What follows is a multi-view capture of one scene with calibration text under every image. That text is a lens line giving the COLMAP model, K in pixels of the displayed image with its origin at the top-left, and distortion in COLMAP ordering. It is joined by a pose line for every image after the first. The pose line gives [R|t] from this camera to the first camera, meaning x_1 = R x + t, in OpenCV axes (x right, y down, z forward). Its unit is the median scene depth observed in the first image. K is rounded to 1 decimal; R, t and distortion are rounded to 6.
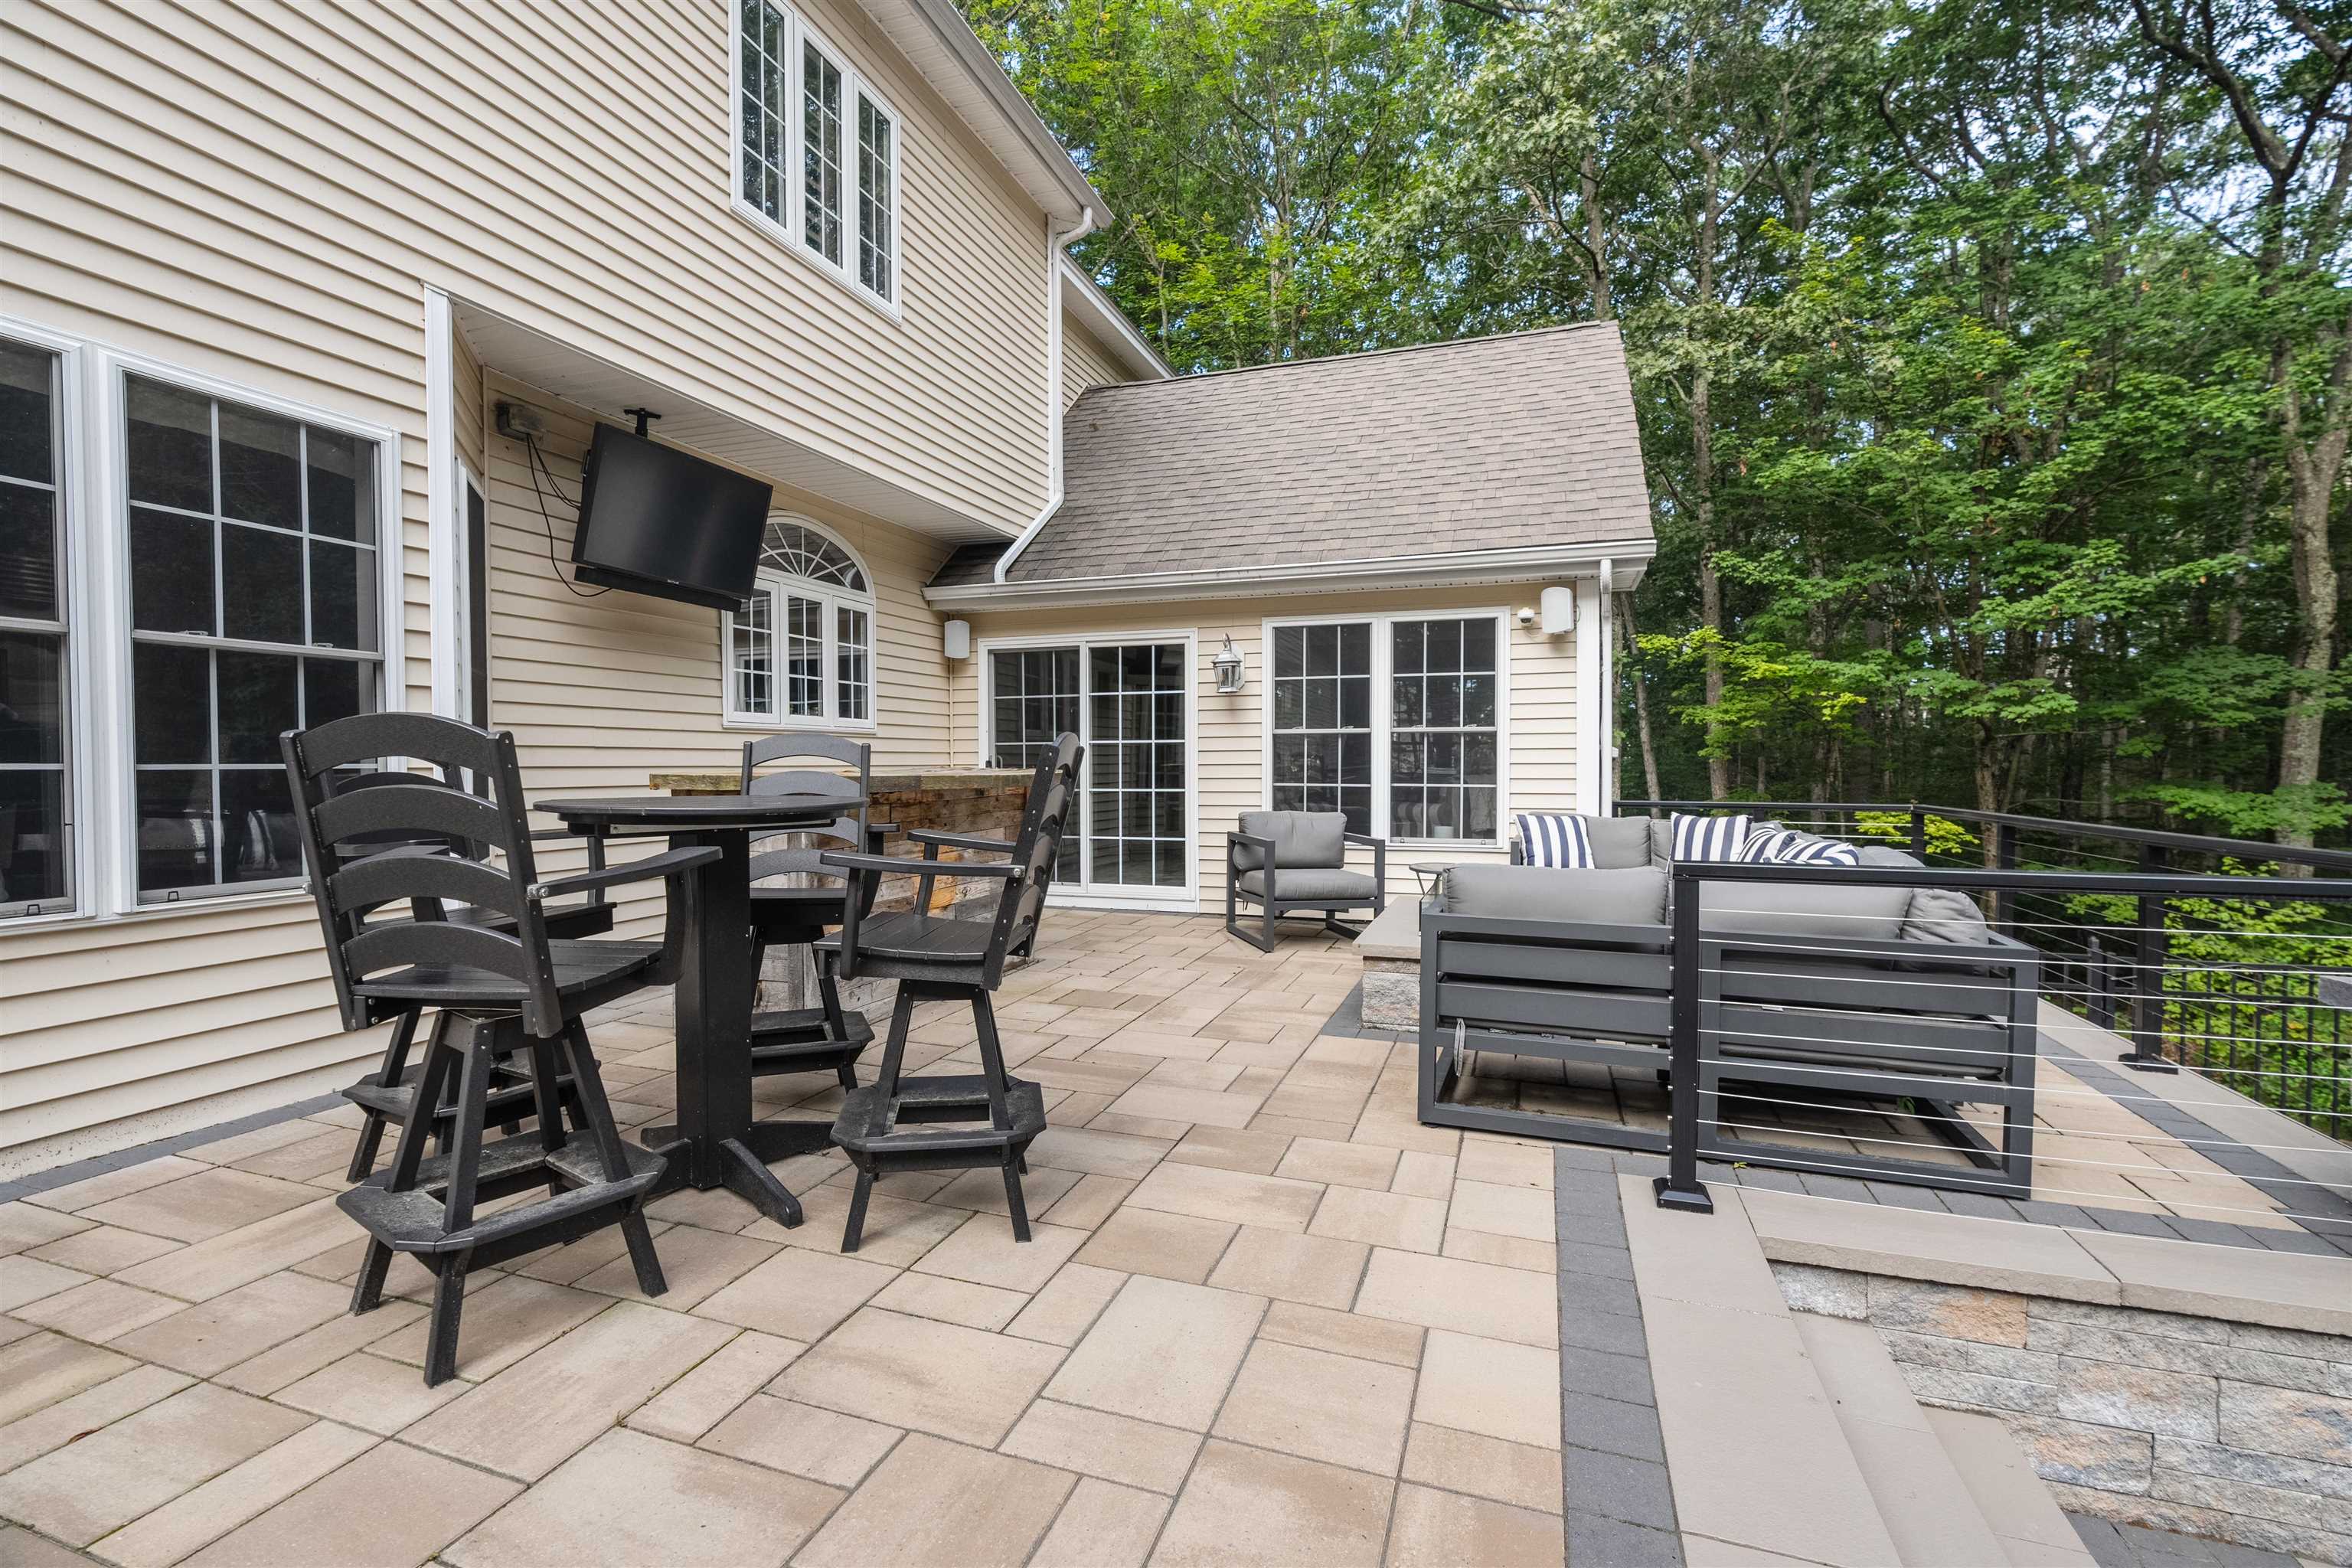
lens RADIAL K [[1051.4, 0, 1176.9], [0, 1051.4, 776.1], [0, 0, 1]] dist [-0.004964, -0.000228]
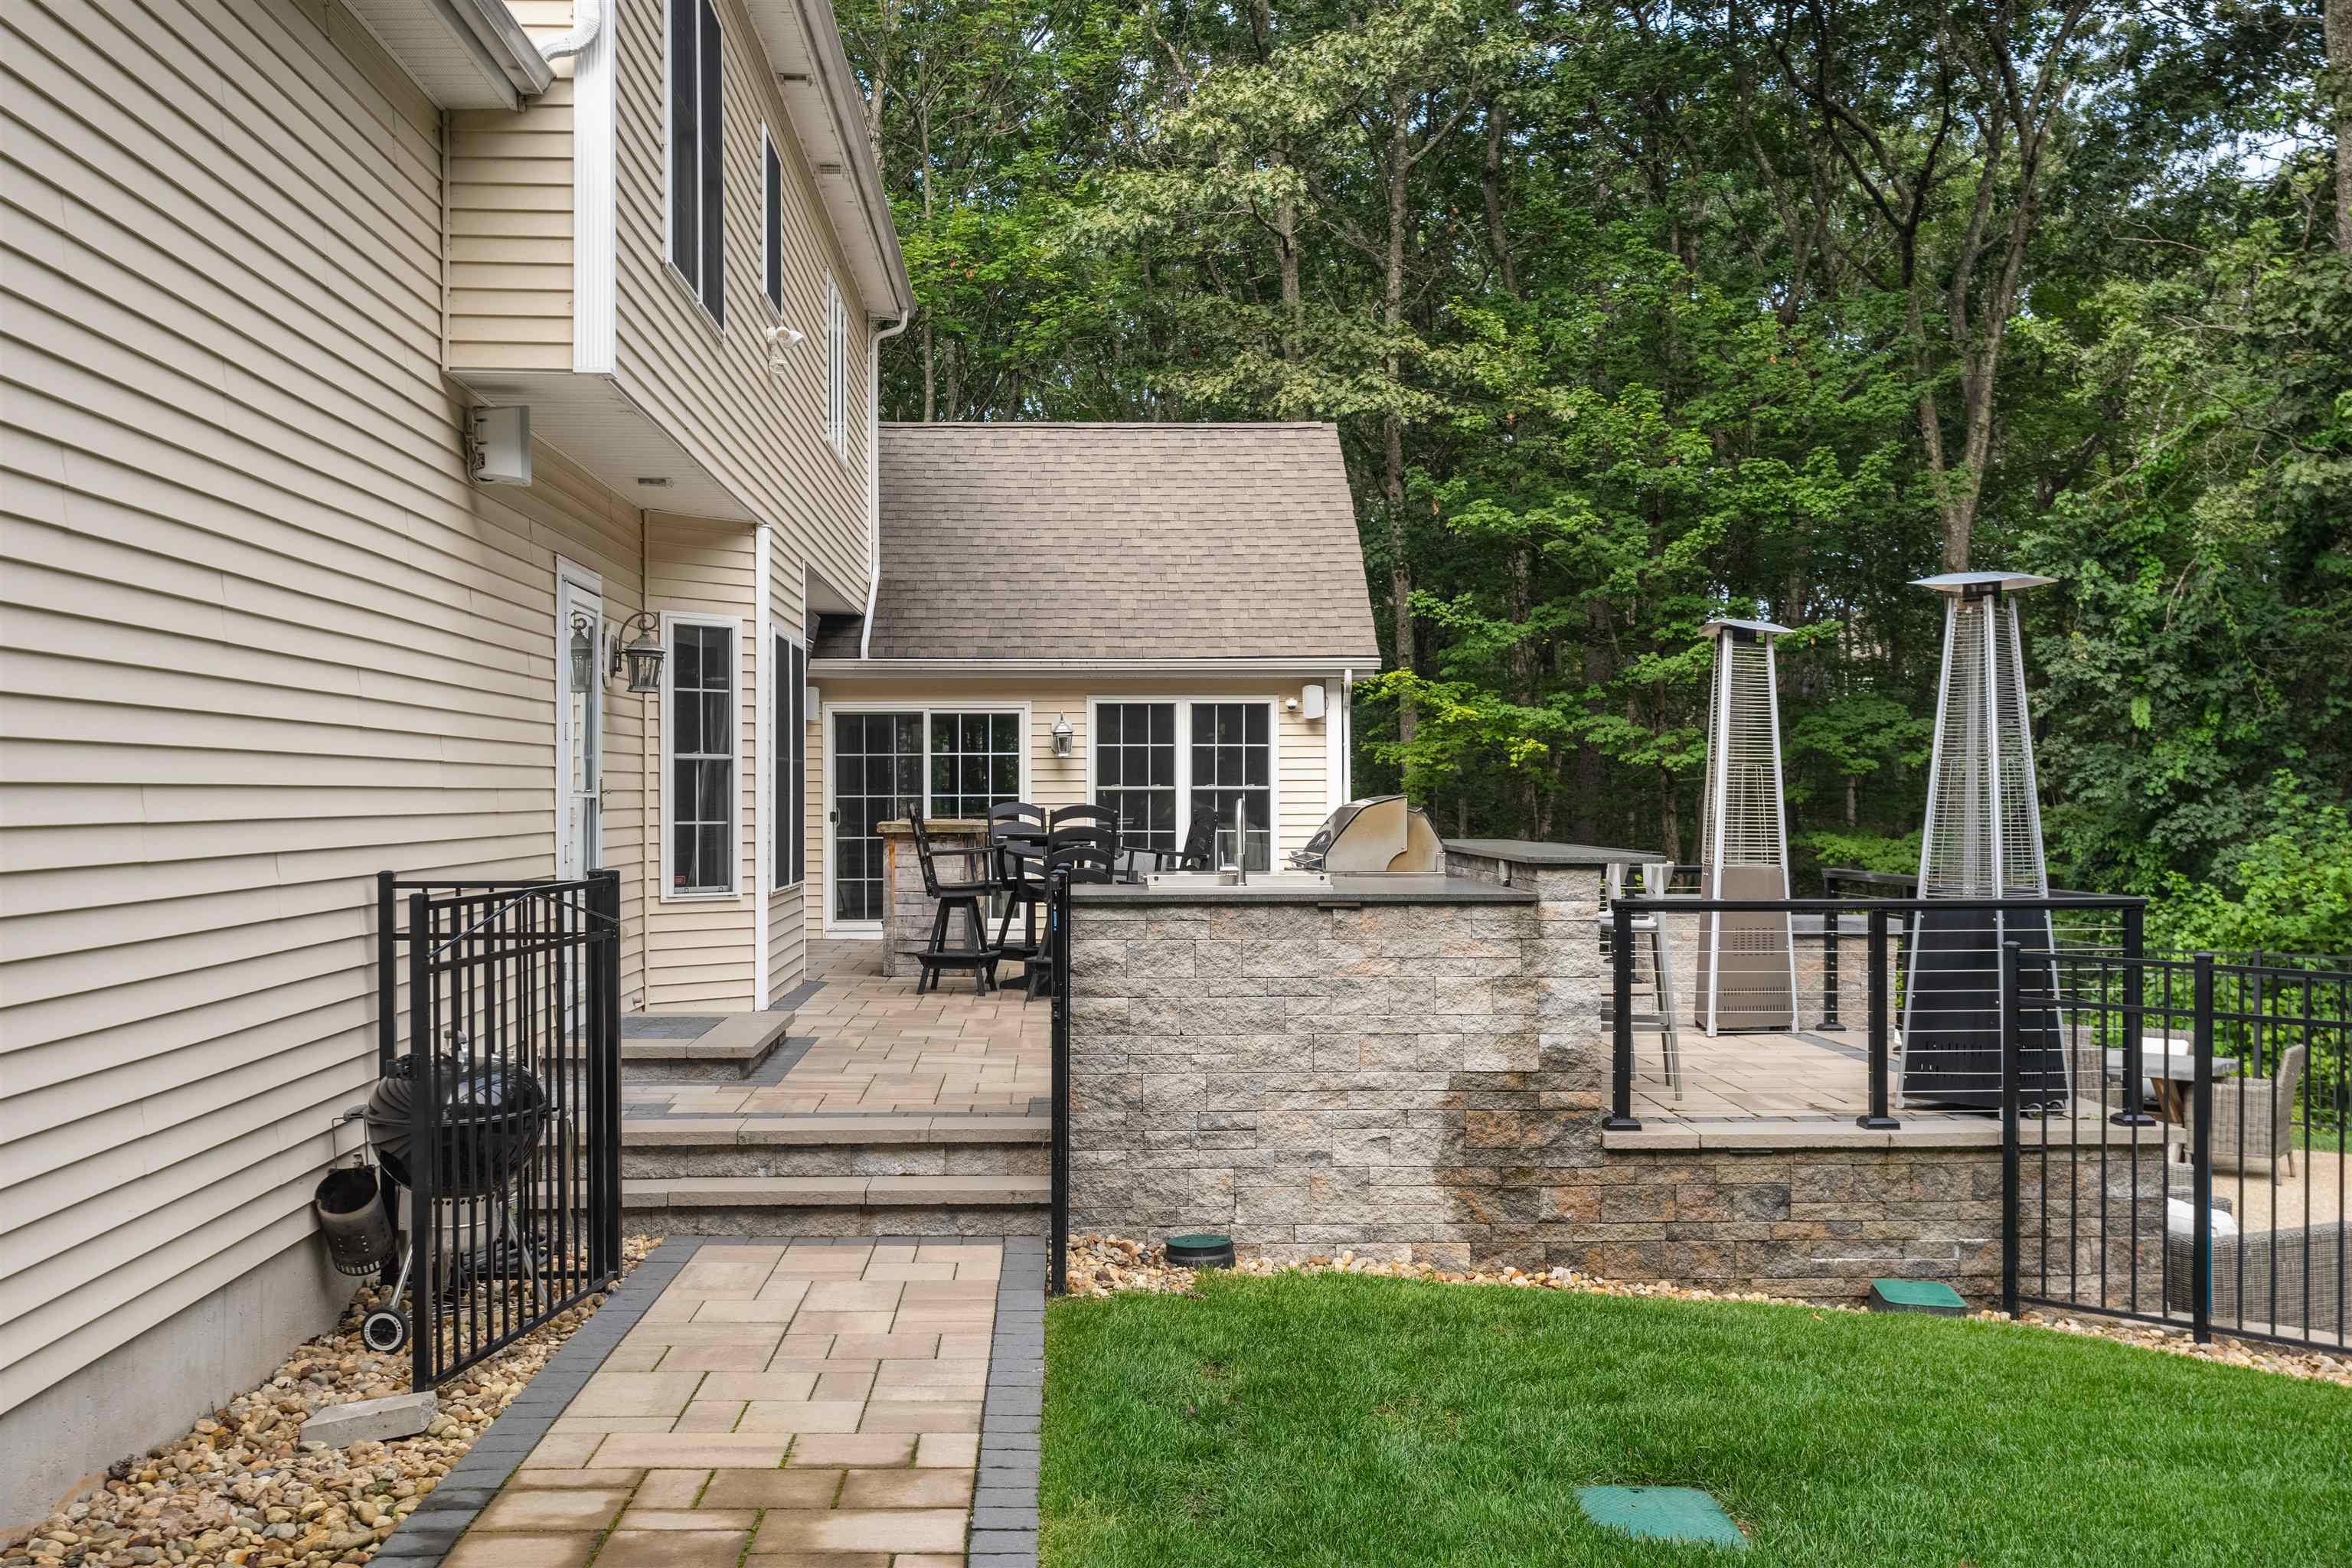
lens RADIAL K [[2348.7, 0, 1175.0], [0, 2348.7, 789.0], [0, 0, 1]] dist [0.009873, 0.001119]
pose [[0.928482, 0.001147, 0.371377, -0.756796], [0.005799, 0.999829, -0.017585, 0.006657], [-0.371333, 0.018481, 0.928316, -1.422199]]
